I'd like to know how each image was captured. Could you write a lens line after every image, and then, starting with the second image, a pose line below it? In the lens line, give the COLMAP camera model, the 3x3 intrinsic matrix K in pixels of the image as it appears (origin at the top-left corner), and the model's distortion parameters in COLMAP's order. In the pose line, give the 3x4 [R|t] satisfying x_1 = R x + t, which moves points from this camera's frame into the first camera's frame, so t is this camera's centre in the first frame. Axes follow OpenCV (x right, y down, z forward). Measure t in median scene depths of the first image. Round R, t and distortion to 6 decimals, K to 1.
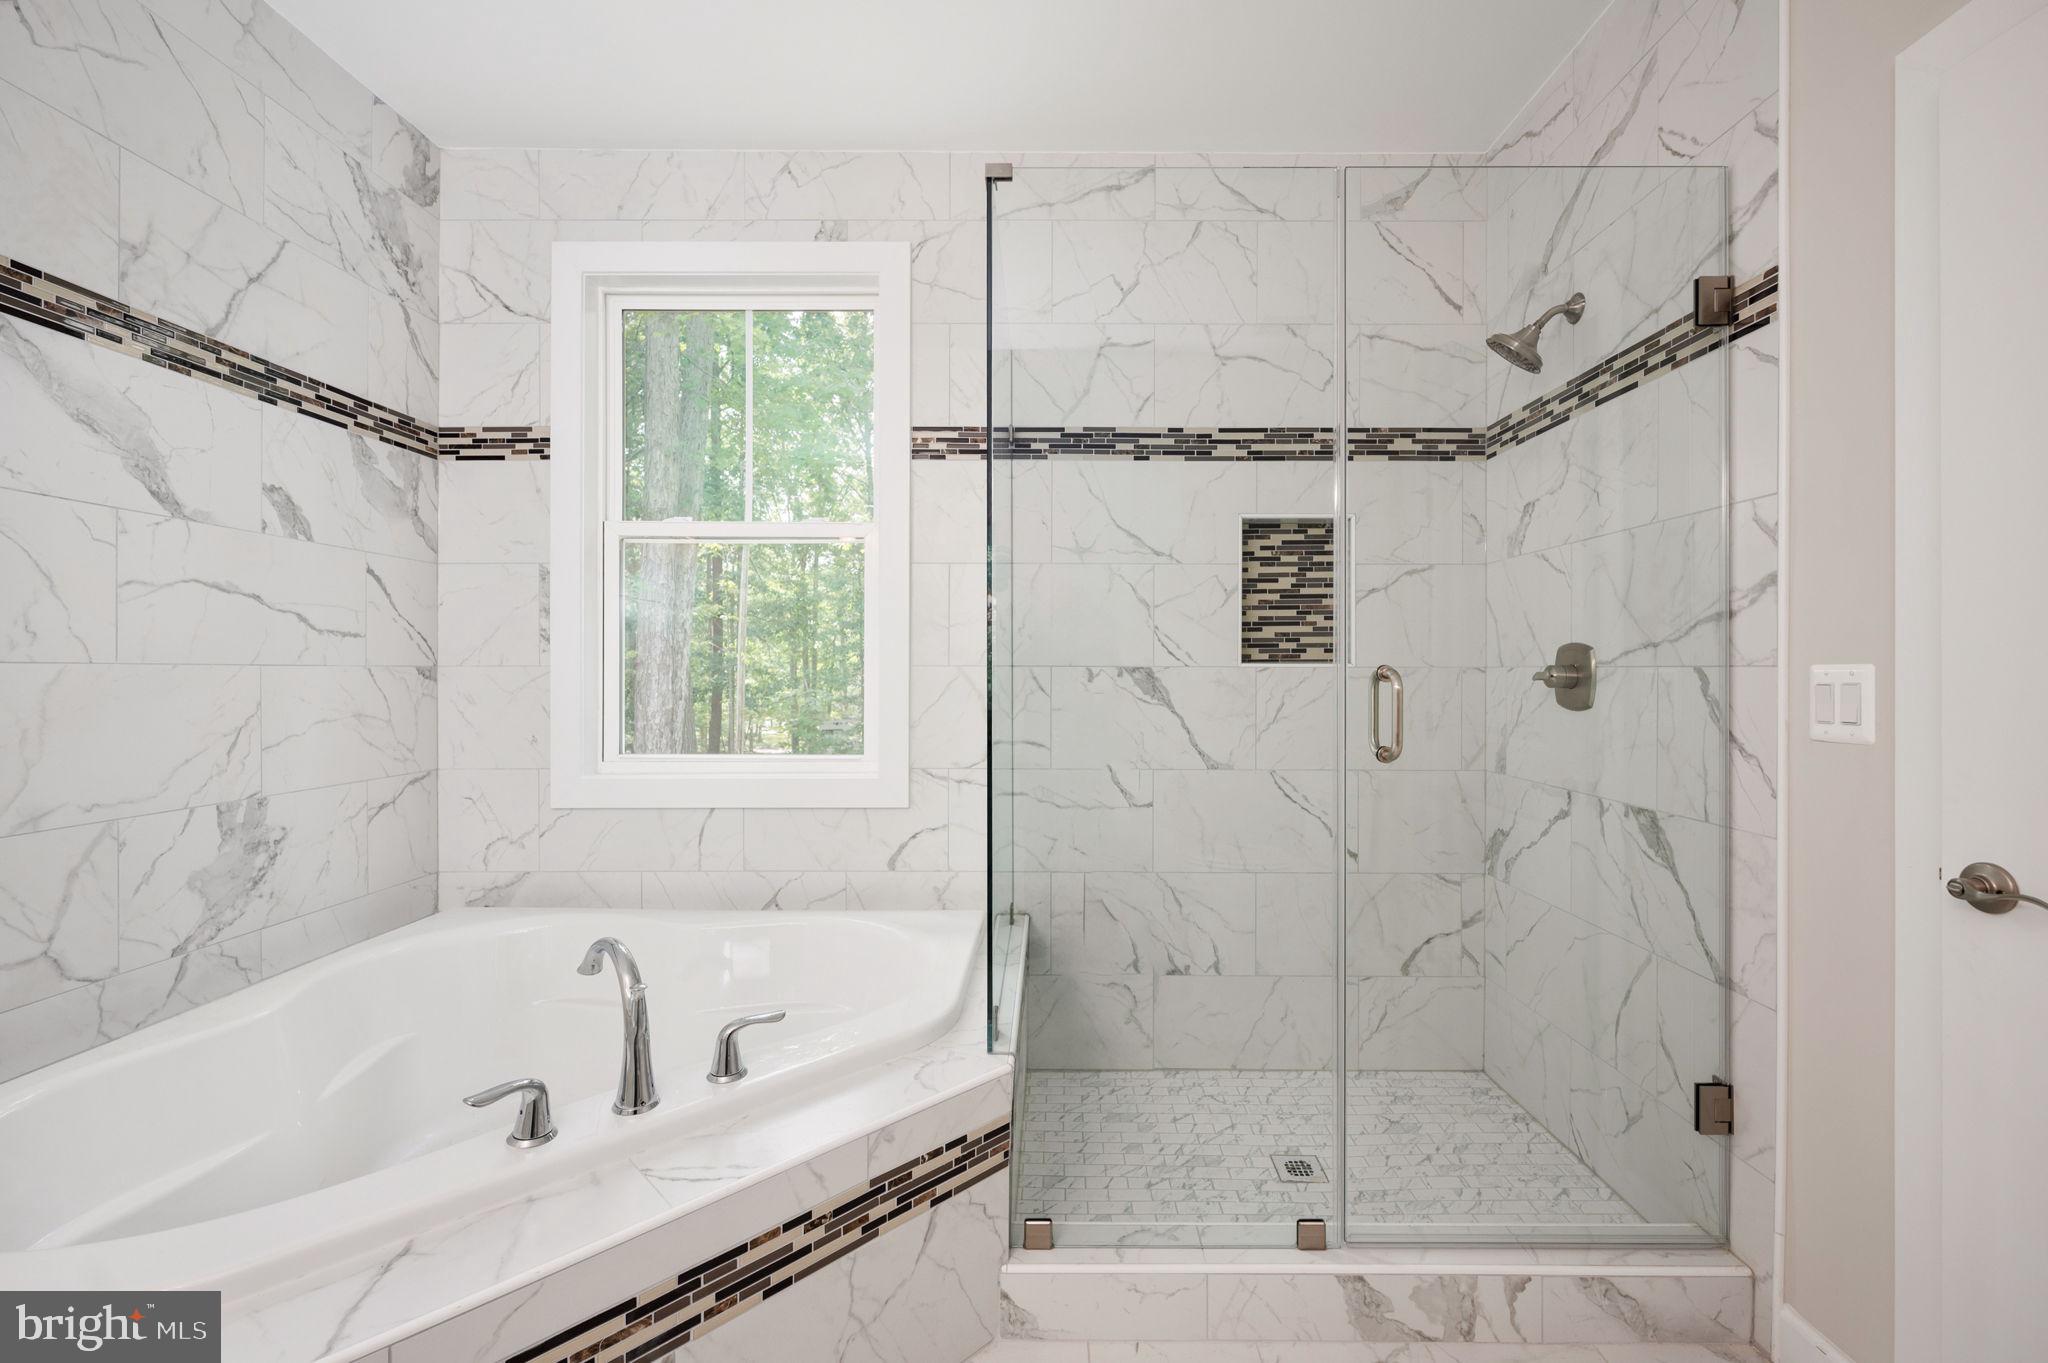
lens RADIAL K [[863.6, 0, 1029.5], [0, 863.6, 674.9], [0, 0, 1]] dist [0.000304, -0.000003]
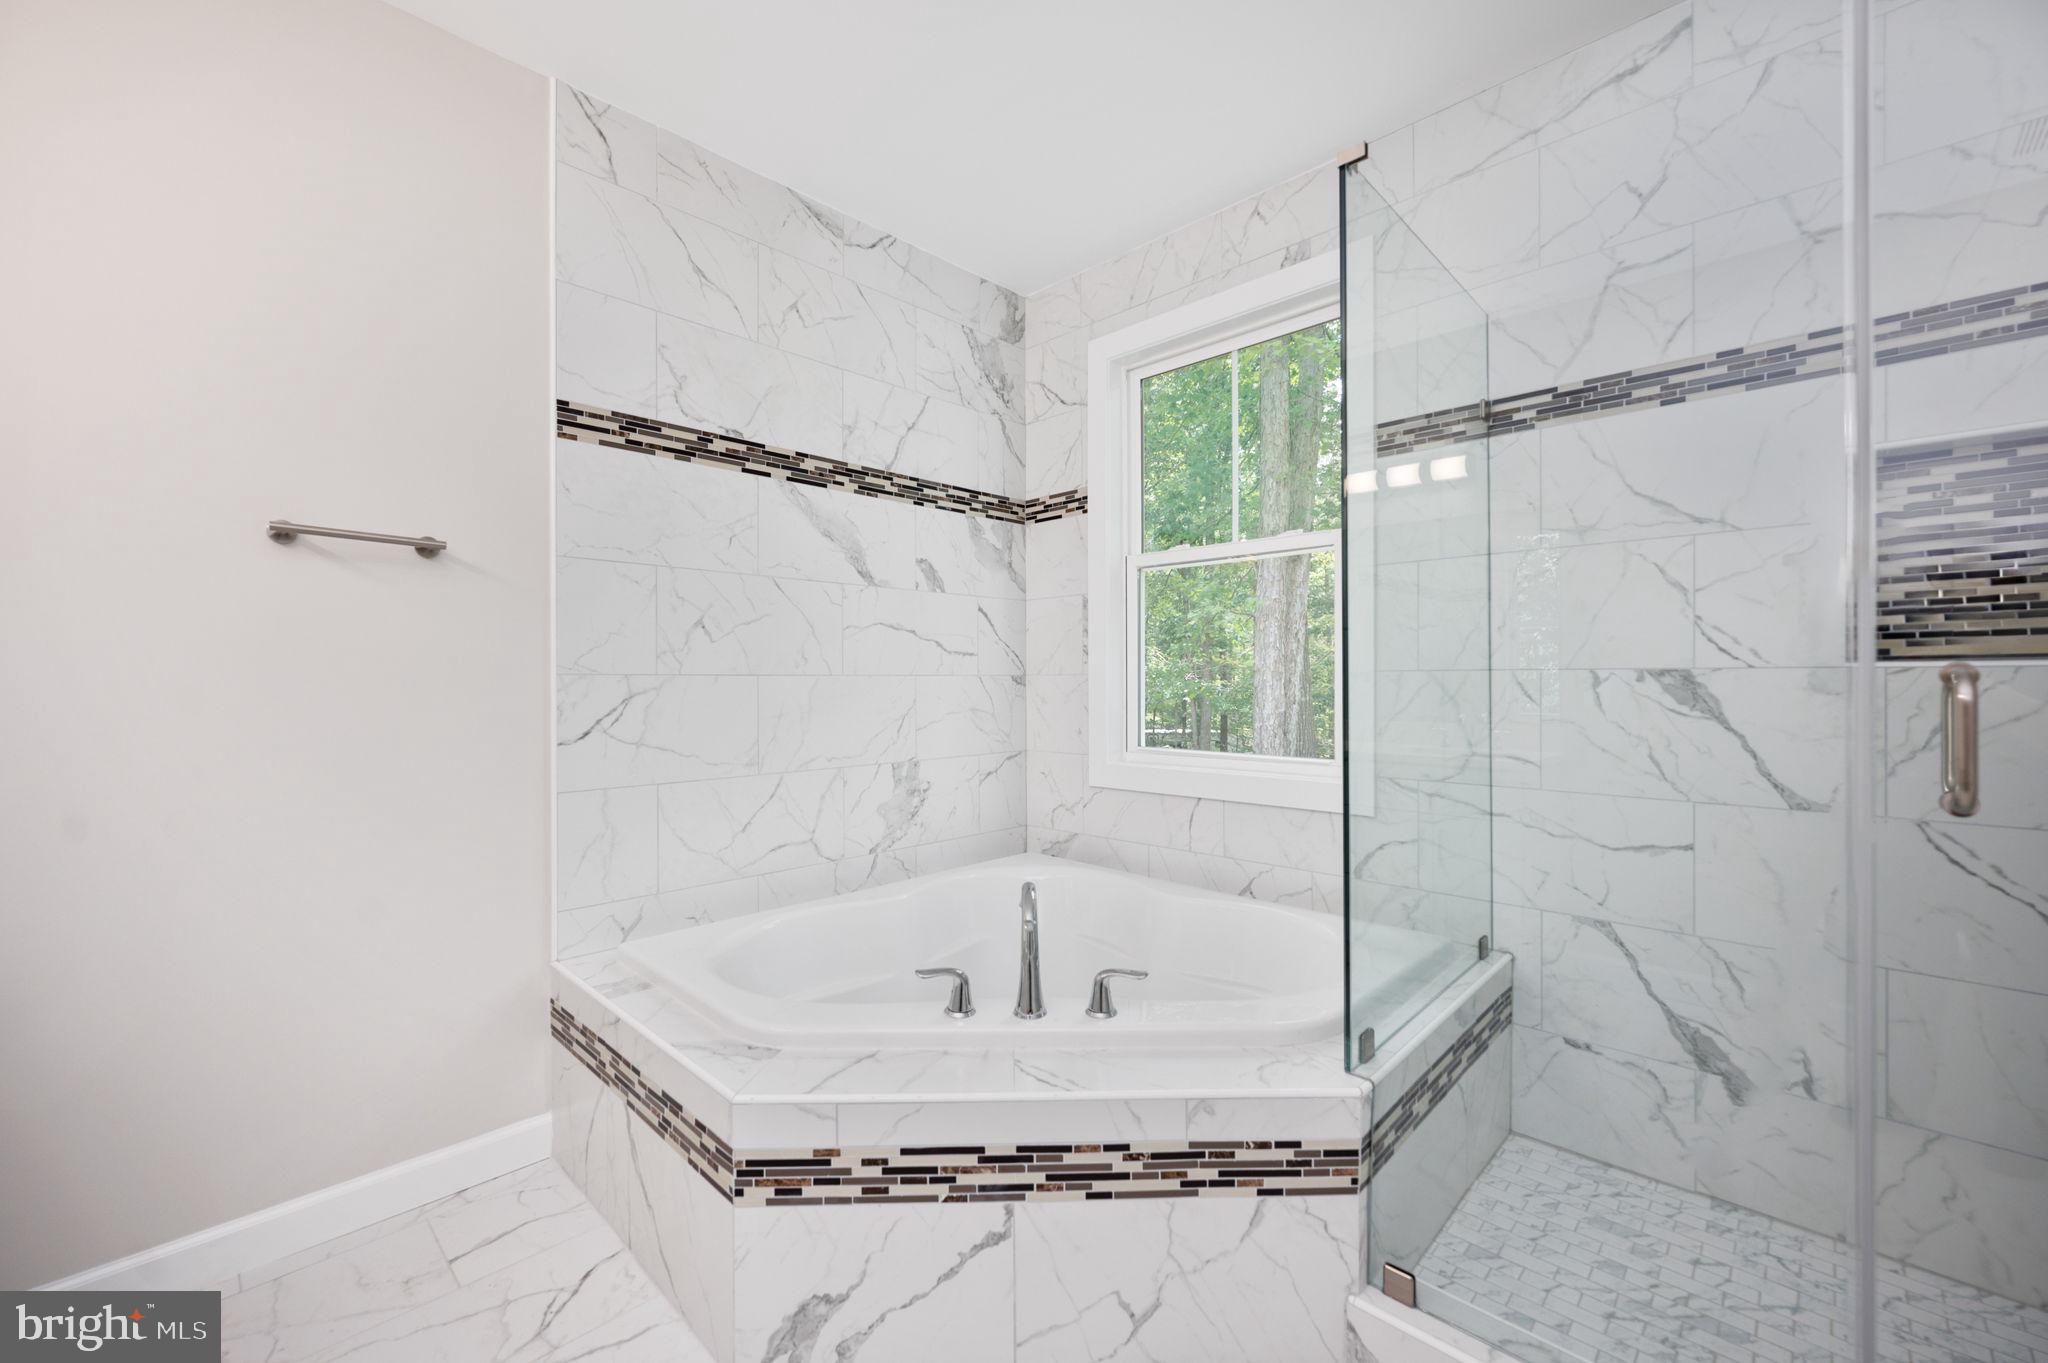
lens RADIAL K [[820.6, 0, 1024.0], [0, 820.6, 681.5], [0, 0, 1]] dist [-0.000935, 0.000086]
pose [[0.720812, -0.002503, -0.693126, 0.239249], [0.002835, 0.999996, -0.000663, 0.000994], [0.693125, -0.001487, 0.720816, 0.065419]]
